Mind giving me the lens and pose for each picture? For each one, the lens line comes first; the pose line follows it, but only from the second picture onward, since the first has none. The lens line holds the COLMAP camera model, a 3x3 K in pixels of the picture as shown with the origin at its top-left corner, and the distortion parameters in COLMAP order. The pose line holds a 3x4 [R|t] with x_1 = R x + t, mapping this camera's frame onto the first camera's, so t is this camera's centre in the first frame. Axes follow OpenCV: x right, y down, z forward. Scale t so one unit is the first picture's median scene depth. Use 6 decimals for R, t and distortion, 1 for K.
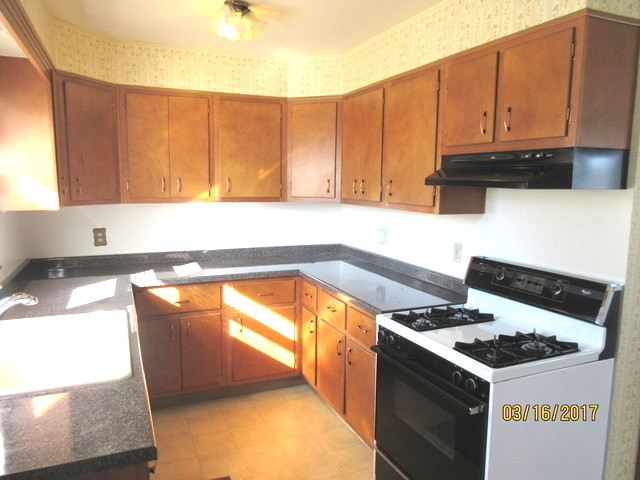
lens RADIAL K [[479.0, 0, 316.7], [0, 479.0, 242.5], [0, 0, 1]] dist [-0.003022, 0.018354]
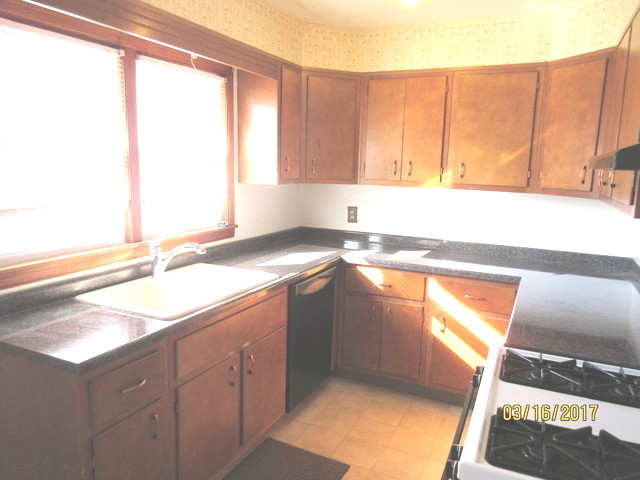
lens RADIAL K [[479.0, 0, 316.8], [0, 479.0, 238.9], [0, 0, 1]] dist [-0.003022, 0.018354]
pose [[0.658000, 0.128856, -0.741911, 0.332088], [-0.123545, 0.990373, 0.062436, -0.015202], [0.742814, 0.050576, 0.667585, 0.211321]]
